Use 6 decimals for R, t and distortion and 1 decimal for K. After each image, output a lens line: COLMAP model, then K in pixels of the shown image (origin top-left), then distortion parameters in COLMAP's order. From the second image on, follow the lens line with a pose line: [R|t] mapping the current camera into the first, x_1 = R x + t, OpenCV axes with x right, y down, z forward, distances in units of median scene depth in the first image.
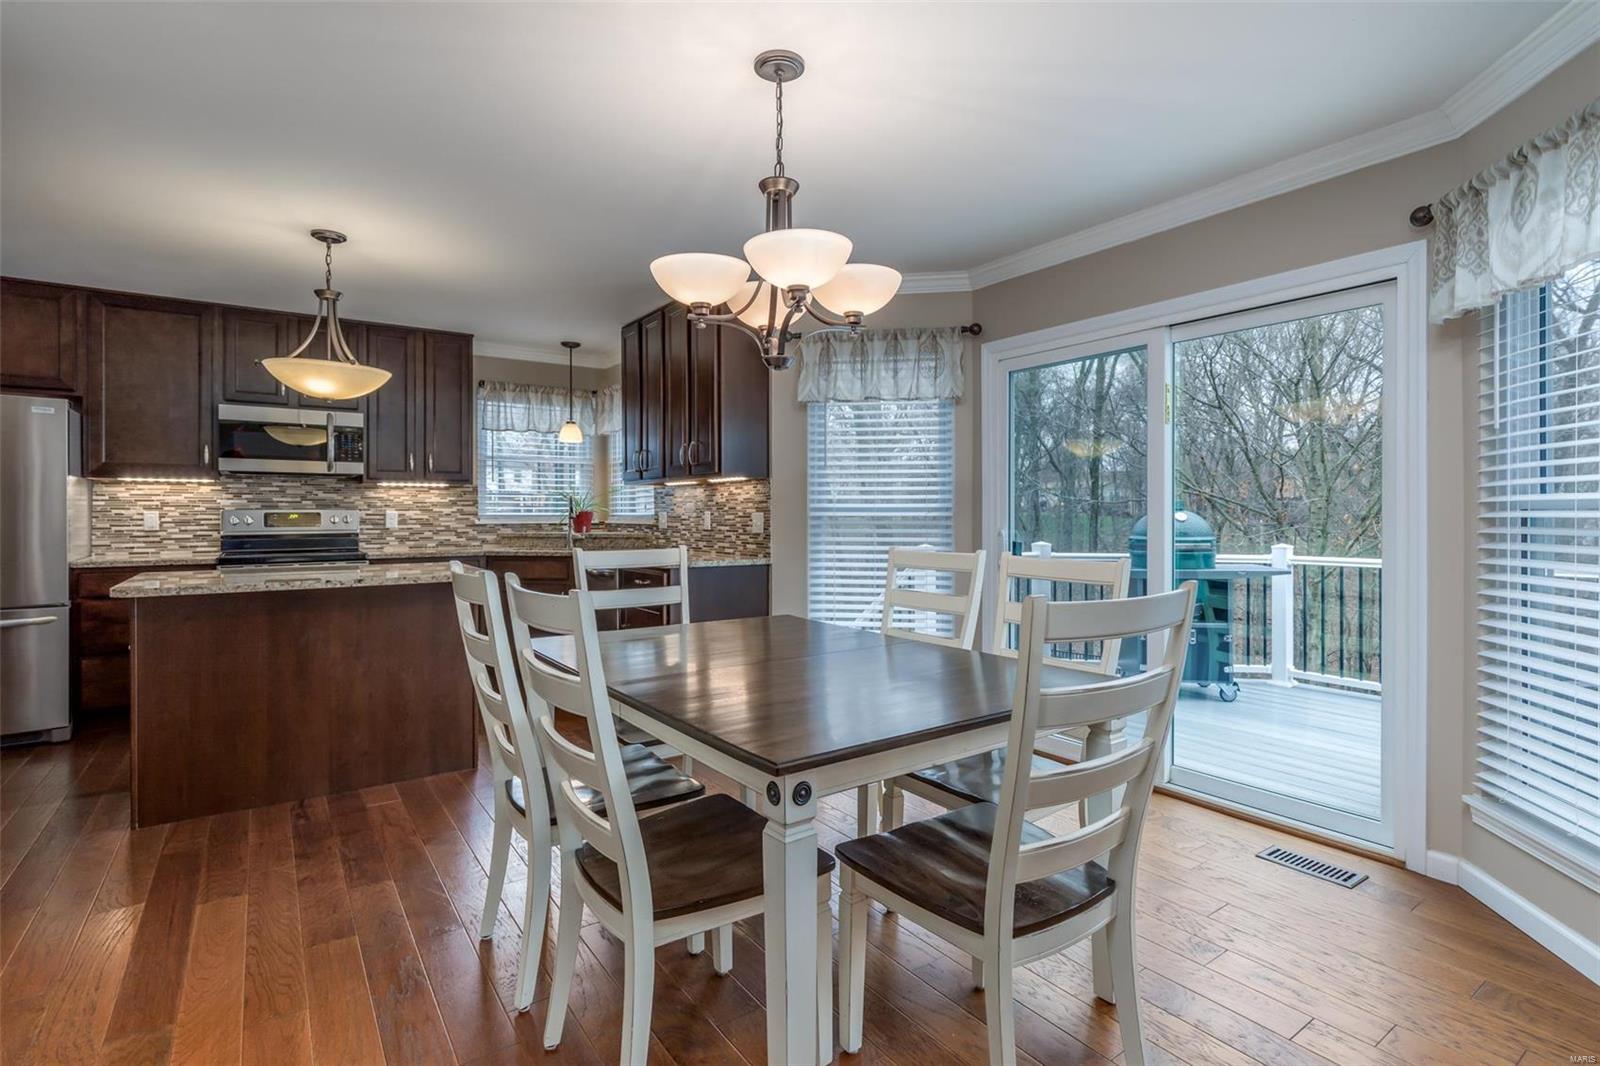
lens RADIAL K [[769.1, 0, 796.9], [0, 769.1, 518.1], [0, 0, 1]] dist [-0.000897, 0.000054]
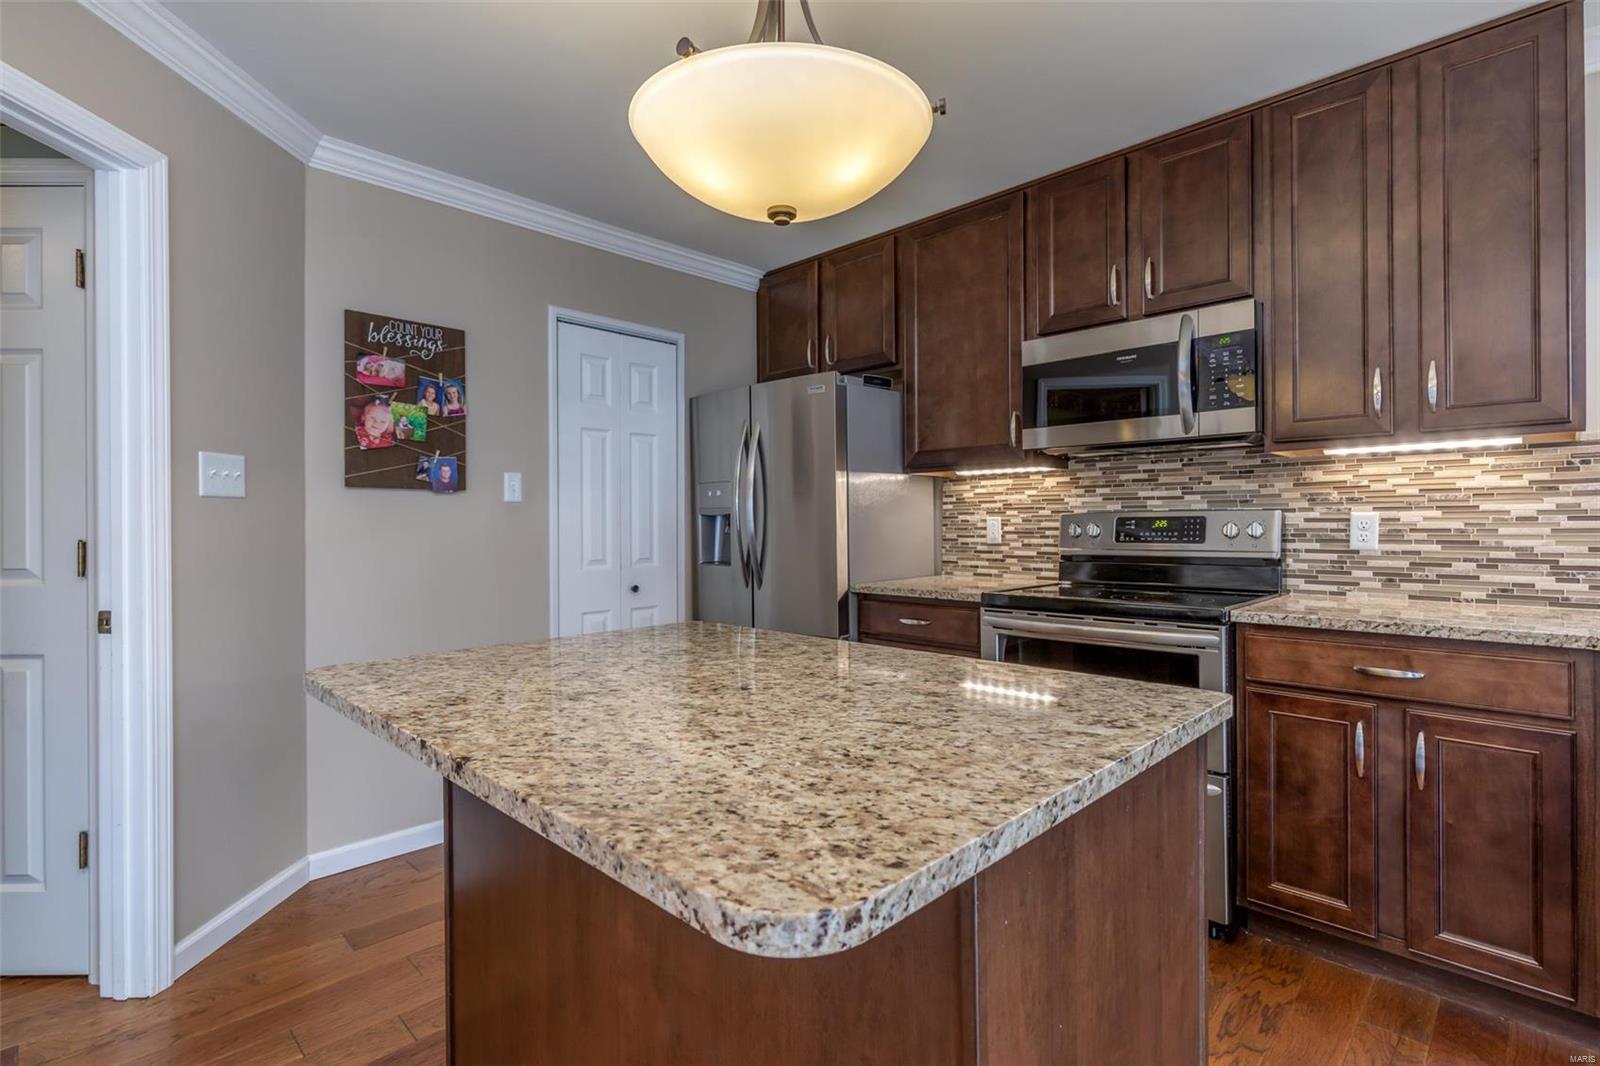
lens RADIAL K [[757.4, 0, 809.2], [0, 757.4, 523.1], [0, 0, 1]] dist [-0.001358, 0.000550]
pose [[0.189779, 0.000504, -0.981827, -0.164643], [0.001314, 0.999999, 0.000767, -0.003454], [0.981826, -0.001436, 0.189778, 0.624894]]
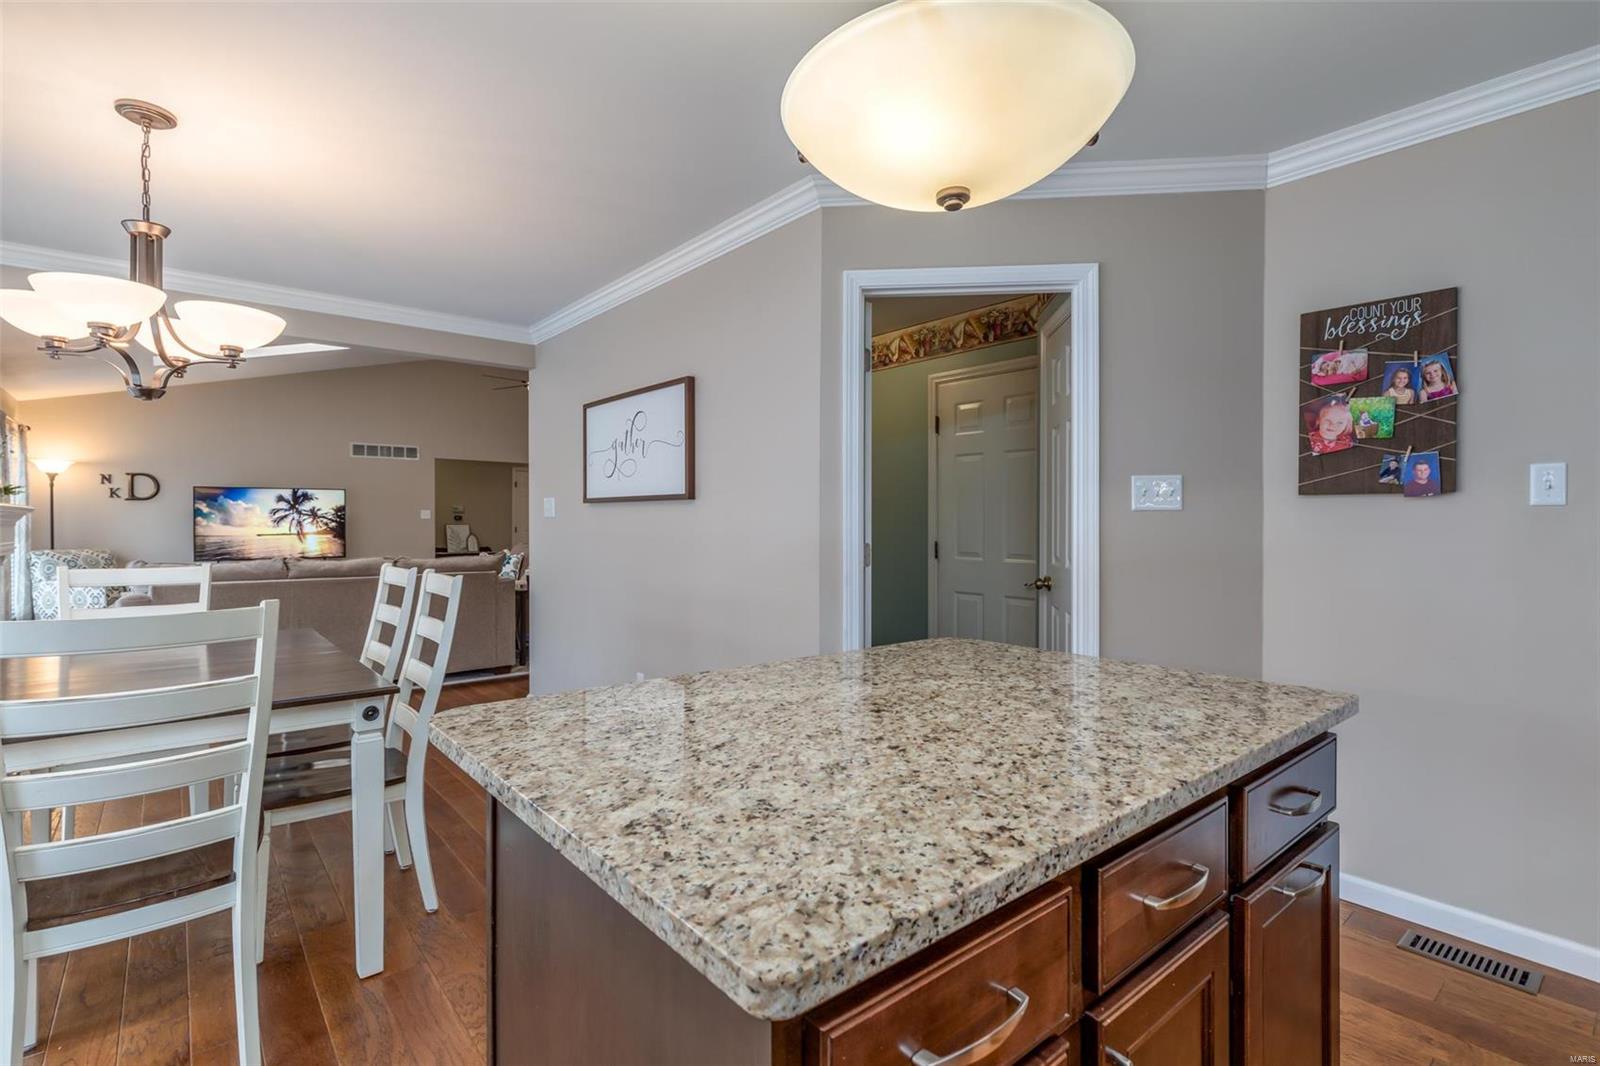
lens RADIAL K [[757.4, 0, 802.1], [0, 757.4, 518.7], [0, 0, 1]] dist [-0.001358, 0.000550]
pose [[-0.995331, -0.001108, -0.096519, -0.340387], [-0.001278, 0.999998, 0.001698, -0.012405], [0.096517, 0.001813, -0.995330, 0.868851]]
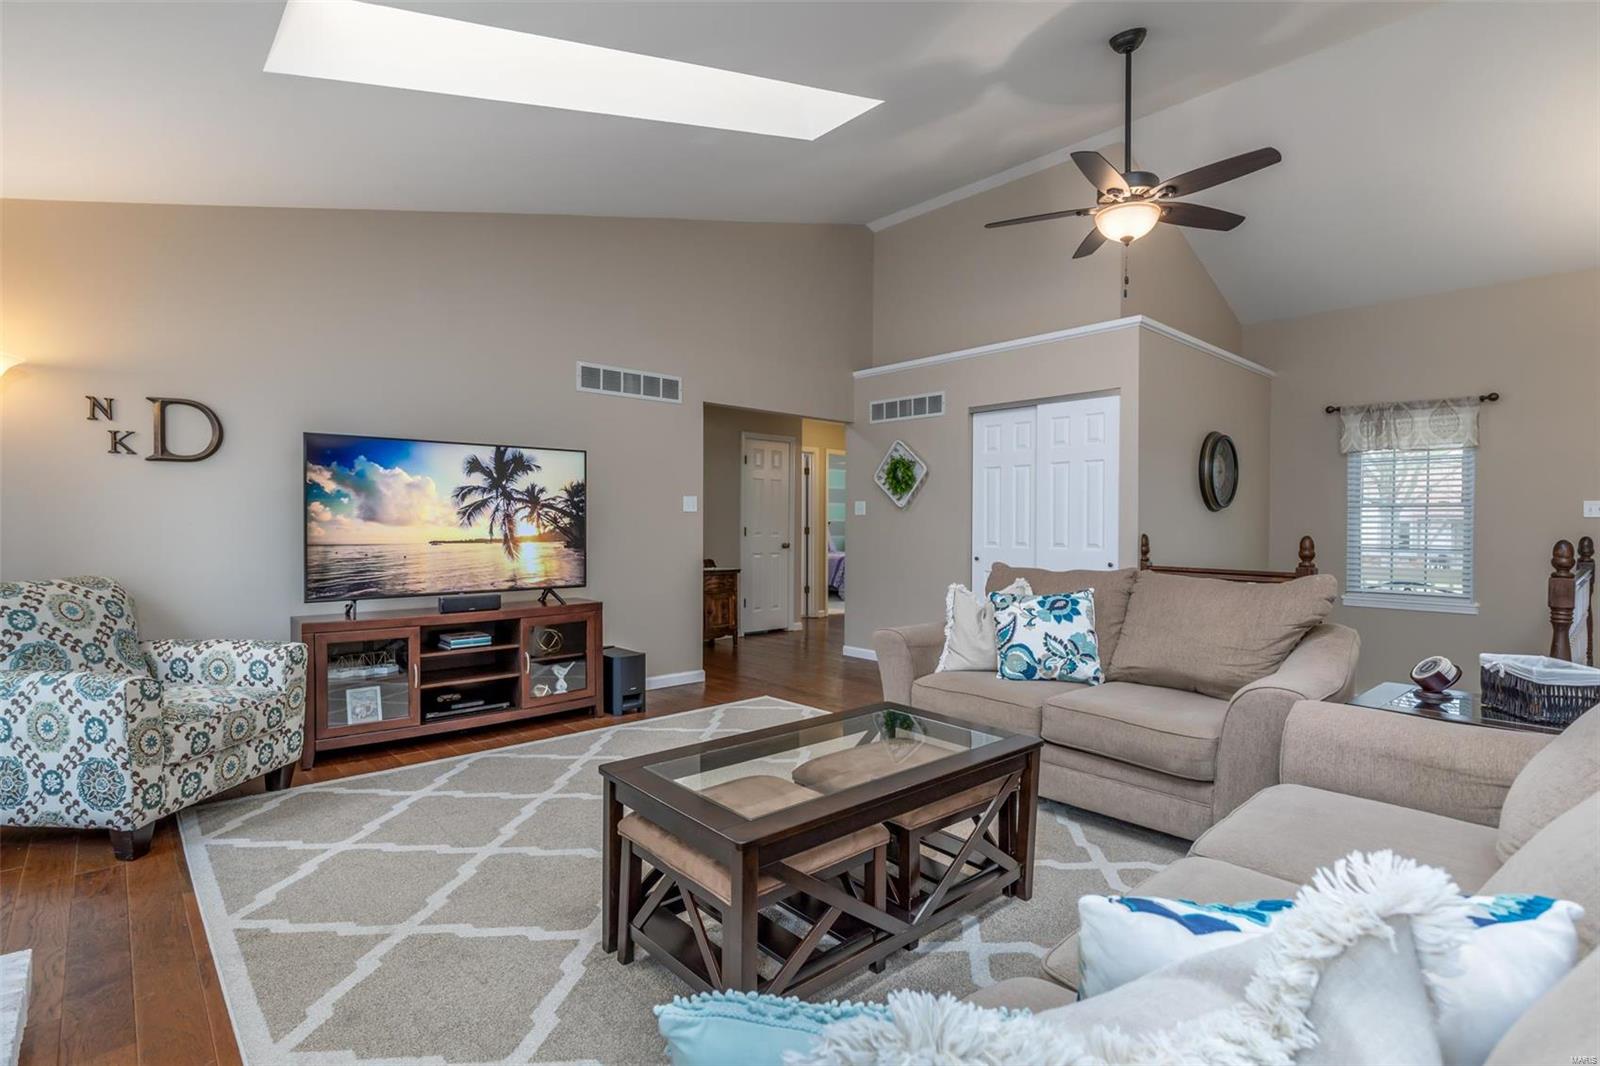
lens RADIAL K [[757.4, 0, 803.2], [0, 757.4, 532.7], [0, 0, 1]] dist [-0.001358, 0.000550]
pose [[-0.991134, -0.004510, -0.132787, 0.421407], [-0.007054, 0.999800, 0.018691, 0.000628], [0.132676, 0.019462, -0.990968, -0.090986]]
